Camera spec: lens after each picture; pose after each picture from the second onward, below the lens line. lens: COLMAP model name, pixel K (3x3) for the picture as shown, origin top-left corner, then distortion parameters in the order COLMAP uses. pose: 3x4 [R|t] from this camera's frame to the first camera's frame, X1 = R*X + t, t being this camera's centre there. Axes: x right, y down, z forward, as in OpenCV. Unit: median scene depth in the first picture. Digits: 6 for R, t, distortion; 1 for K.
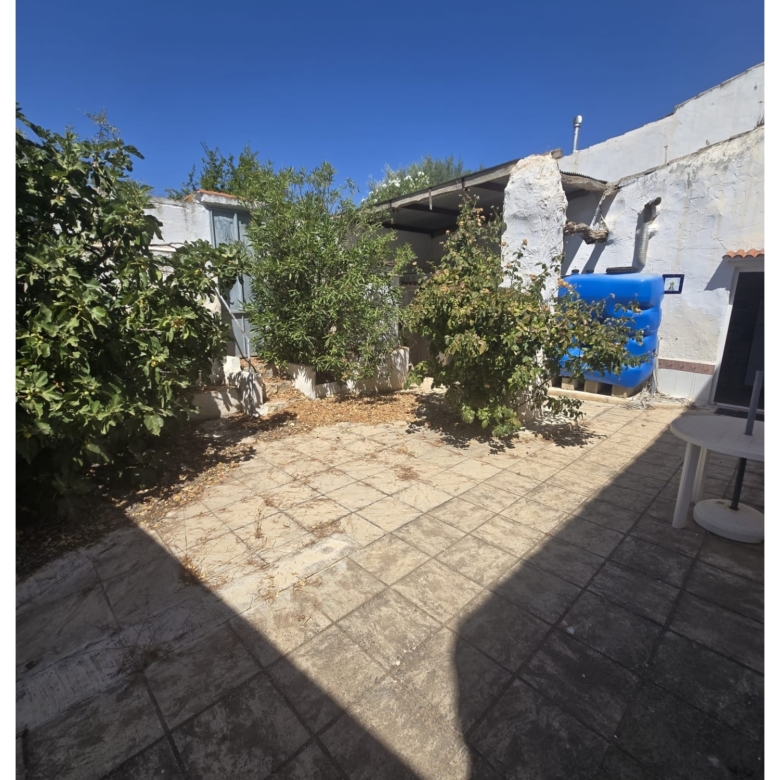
lens RADIAL K [[403.0, 0, 390.1], [0, 403.0, 388.0], [0, 0, 1]] dist [-0.006450, 0.001074]
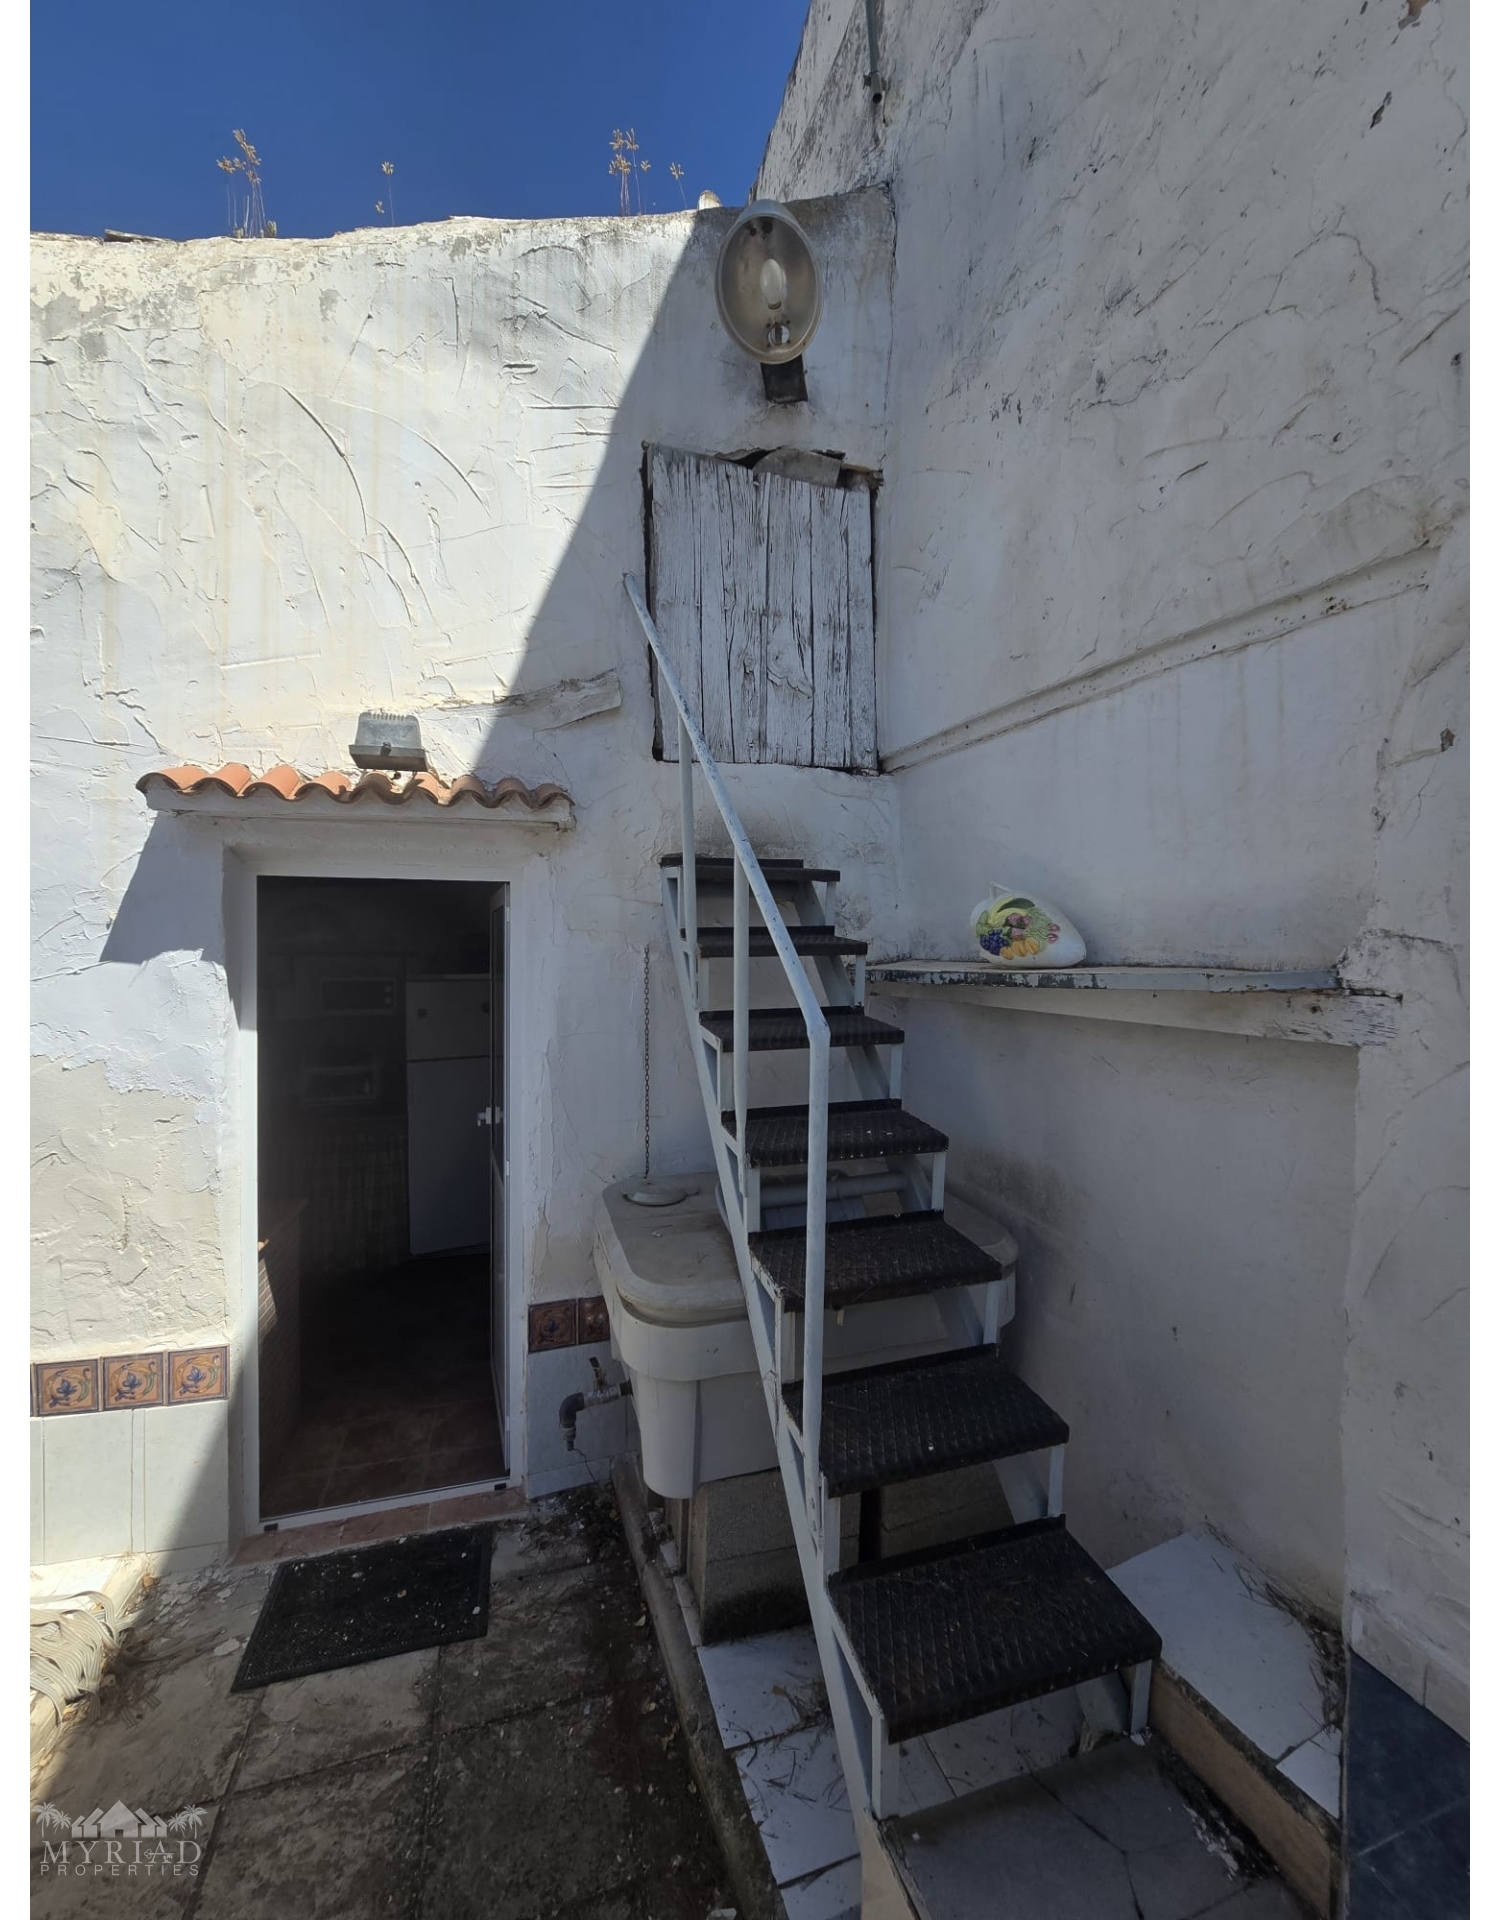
lens RADIAL K [[774.9, 0, 751.4], [0, 774.9, 954.1], [0, 0, 1]] dist [-0.006000, 0.000795]
pose [[0.456289, -0.009125, 0.889785, 0.642316], [0.210945, 0.972553, -0.098201, -0.159479], [-0.864466, 0.232504, 0.445690, 0.622631]]
